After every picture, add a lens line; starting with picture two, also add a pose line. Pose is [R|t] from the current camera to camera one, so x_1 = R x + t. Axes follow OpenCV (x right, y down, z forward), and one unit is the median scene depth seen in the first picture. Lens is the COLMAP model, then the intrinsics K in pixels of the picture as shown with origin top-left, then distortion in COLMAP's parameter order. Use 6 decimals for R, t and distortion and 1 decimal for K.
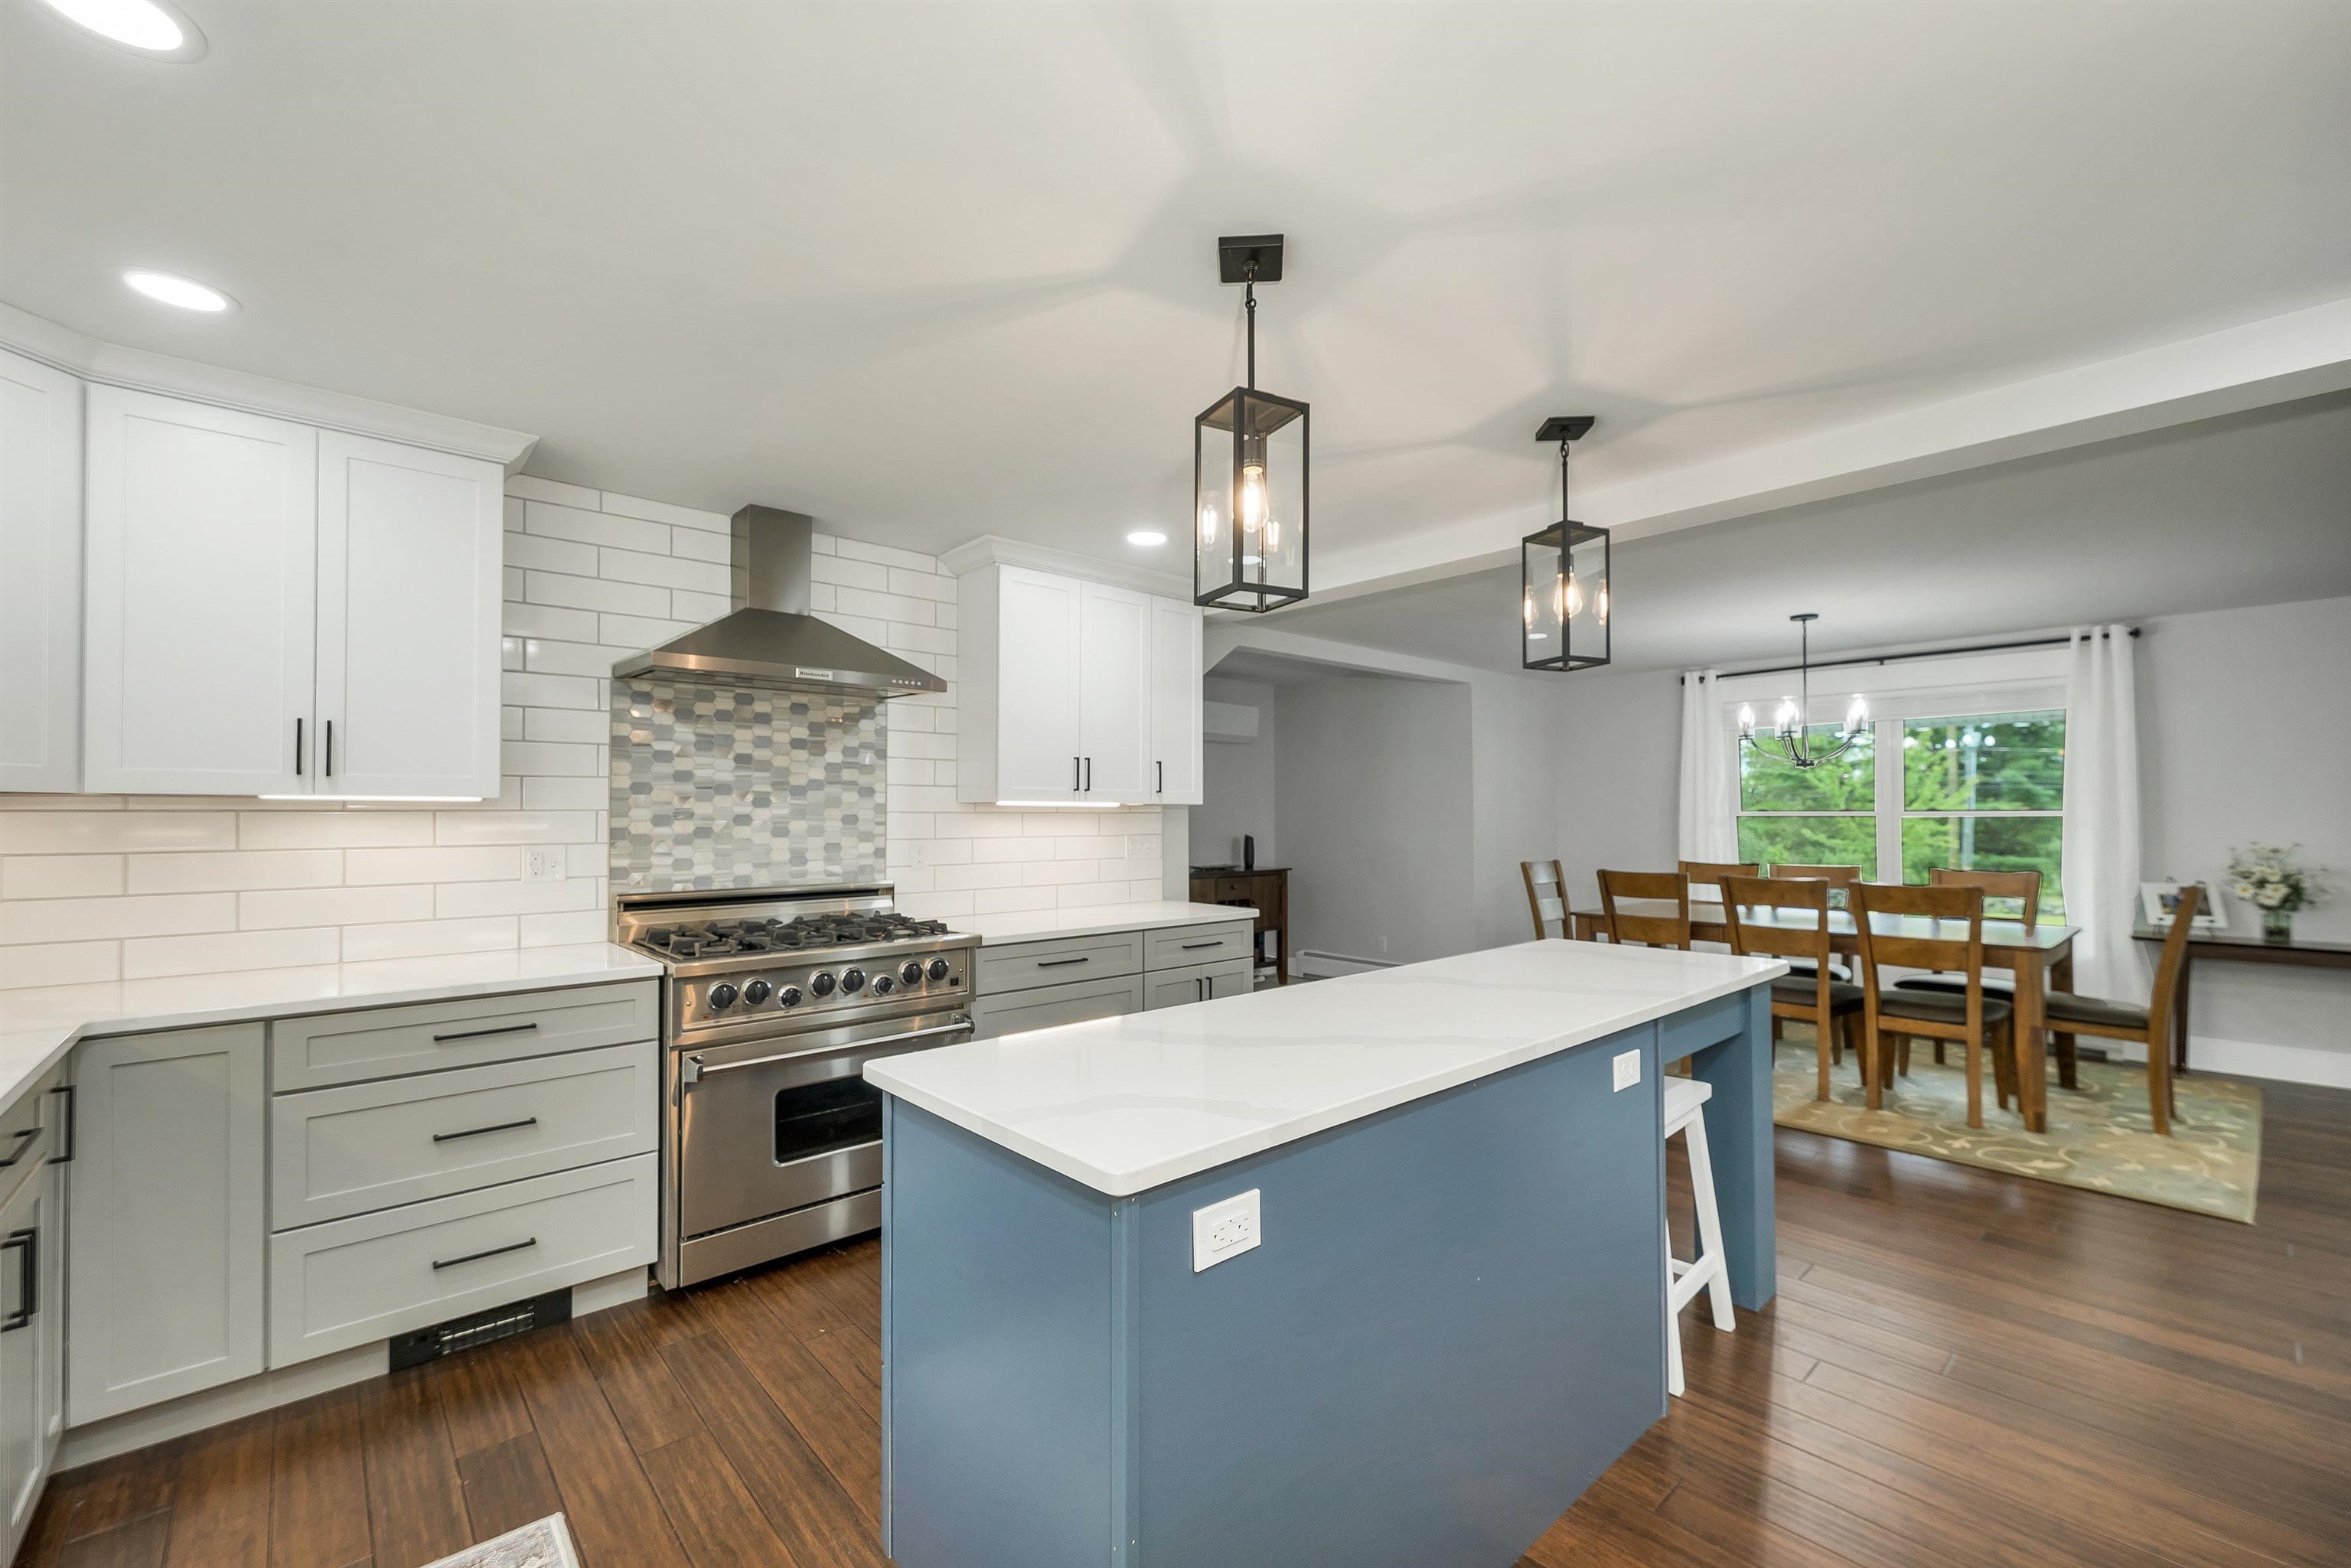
lens RADIAL K [[969.6, 0, 1179.6], [0, 969.6, 797.3], [0, 0, 1]] dist [0.004107, 0.000332]
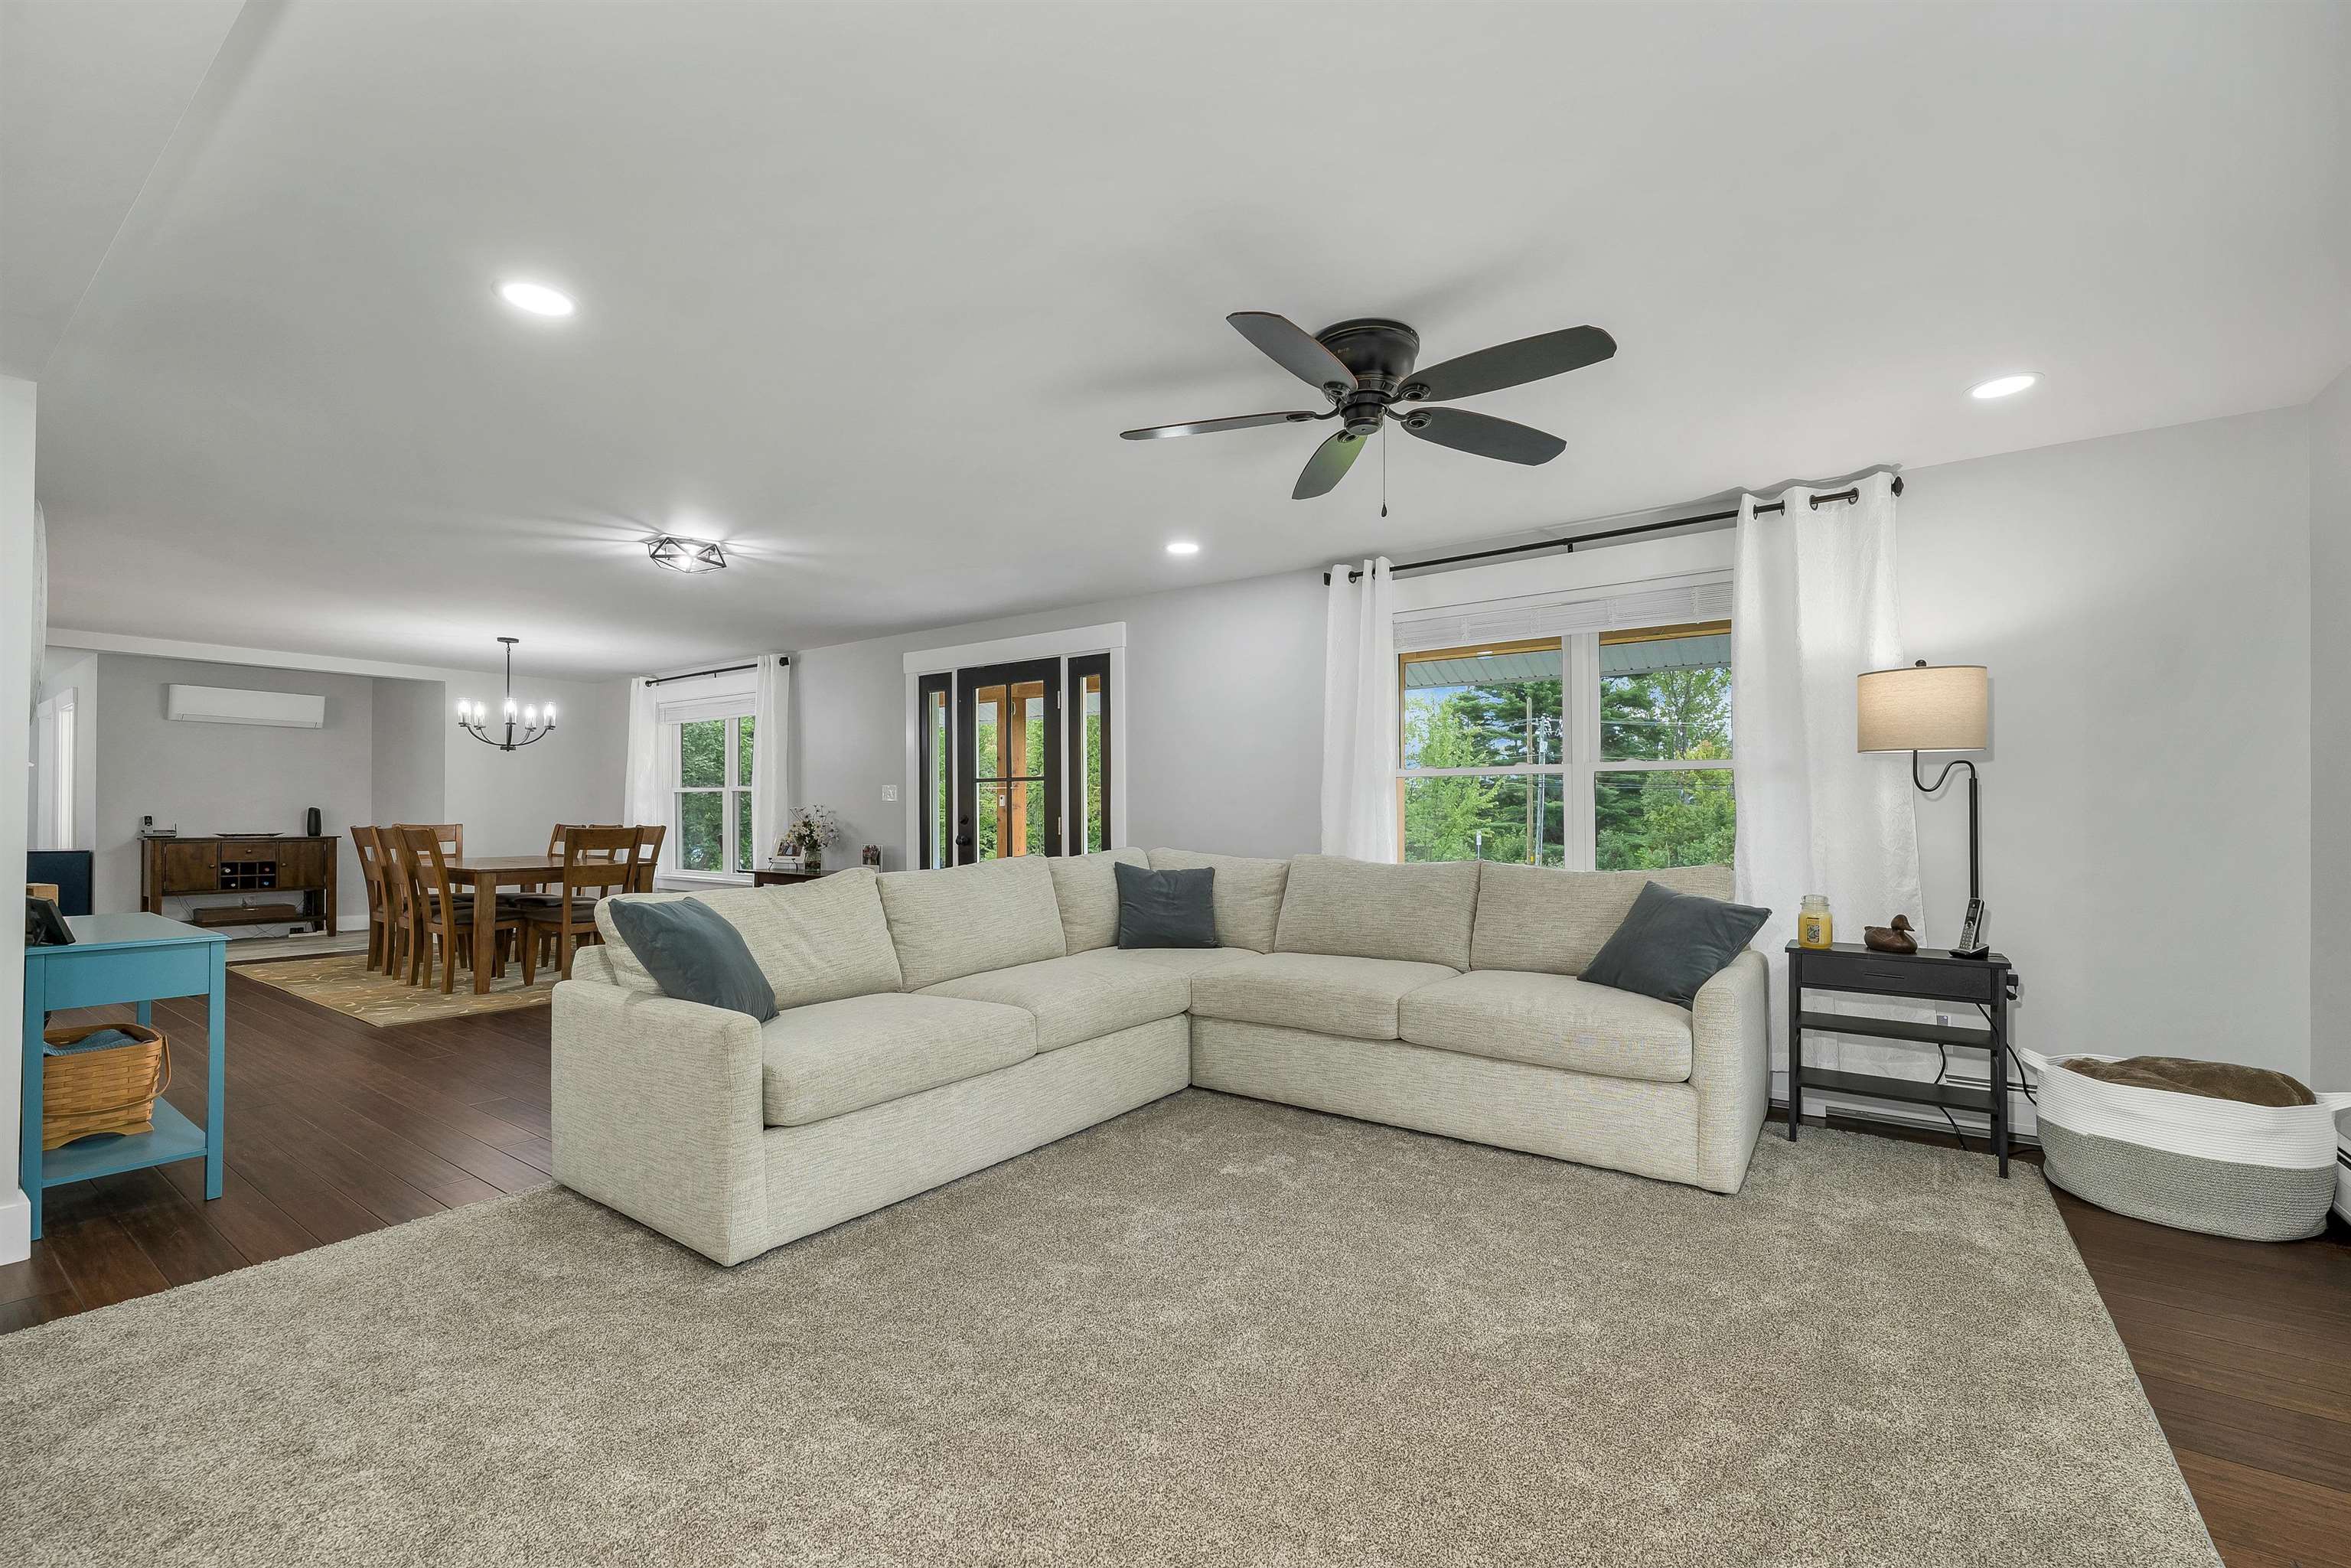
lens RADIAL K [[969.6, 0, 1170.2], [0, 969.6, 797.7], [0, 0, 1]] dist [0.004107, 0.000332]
pose [[0.975087, 0.004598, 0.221775, 1.218484], [-0.006291, 0.999956, 0.006928, 0.019839], [-0.221733, -0.008150, 0.975073, -0.527455]]
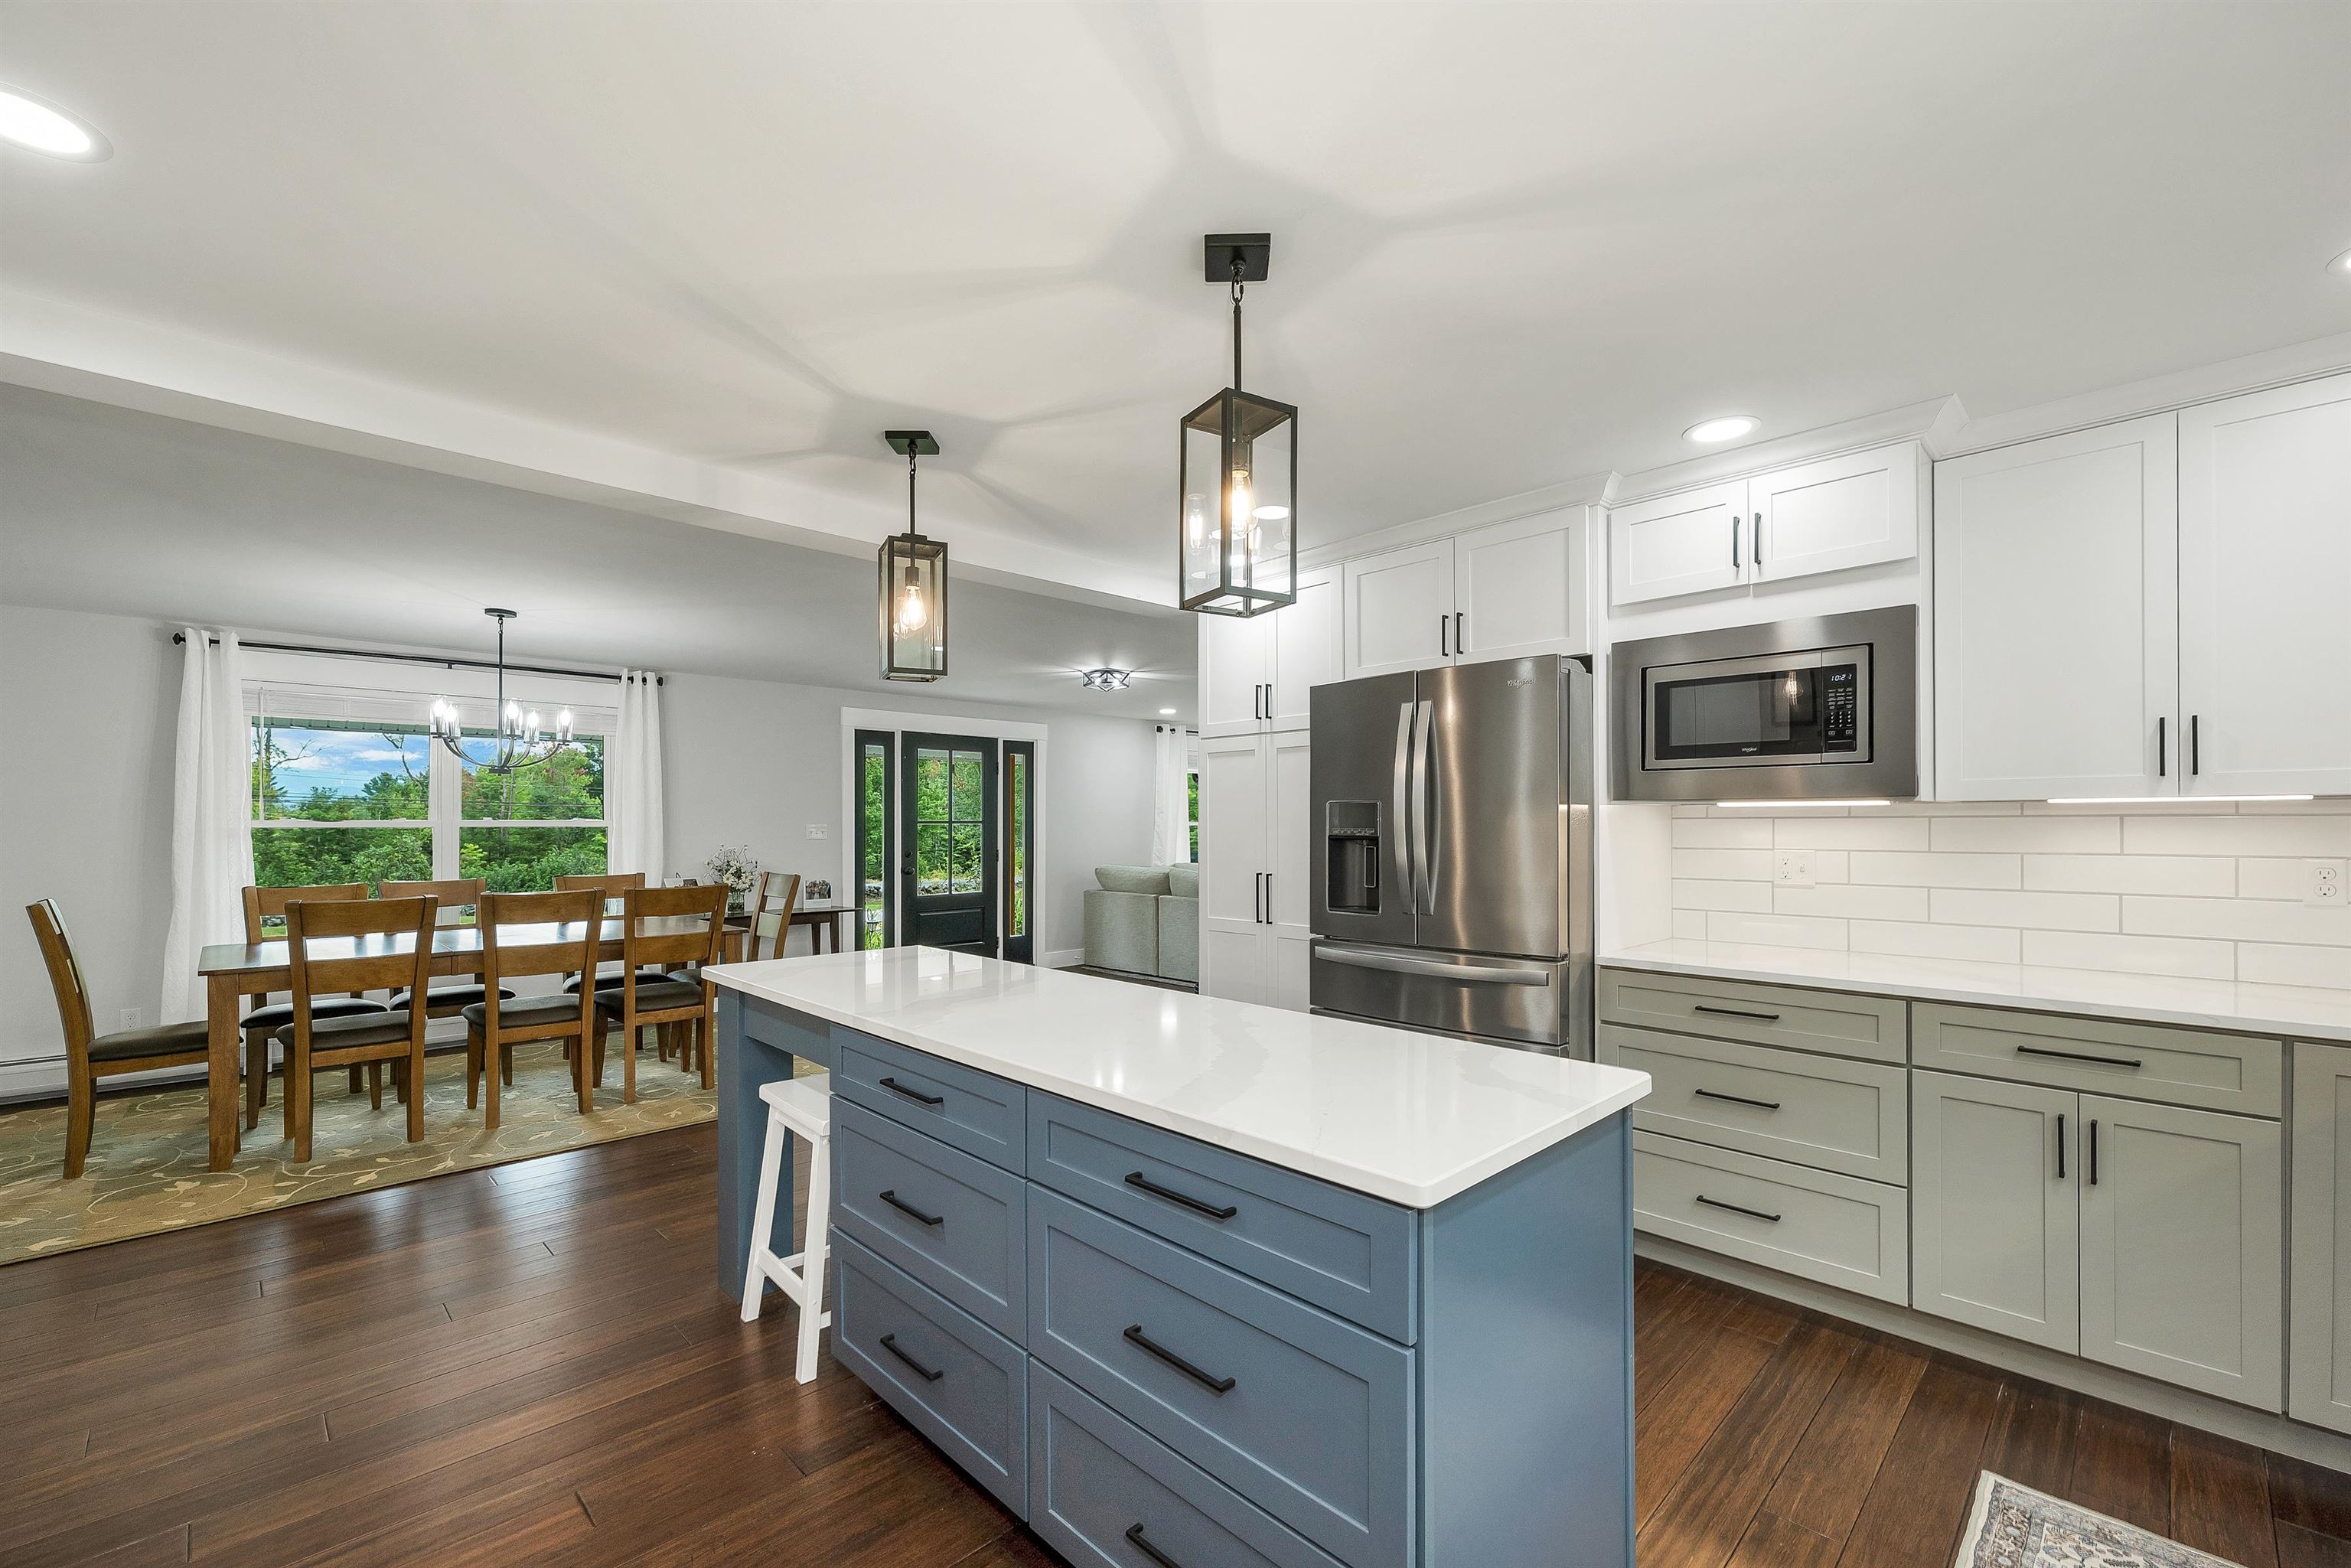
lens RADIAL K [[969.6, 0, 1186.6], [0, 969.6, 816.2], [0, 0, 1]] dist [0.004107, 0.000332]
pose [[-0.057327, 0.009266, 0.998312, -0.314803], [-0.016450, 0.999812, -0.010224, 0.007829], [-0.998220, -0.017008, -0.057164, 0.385178]]
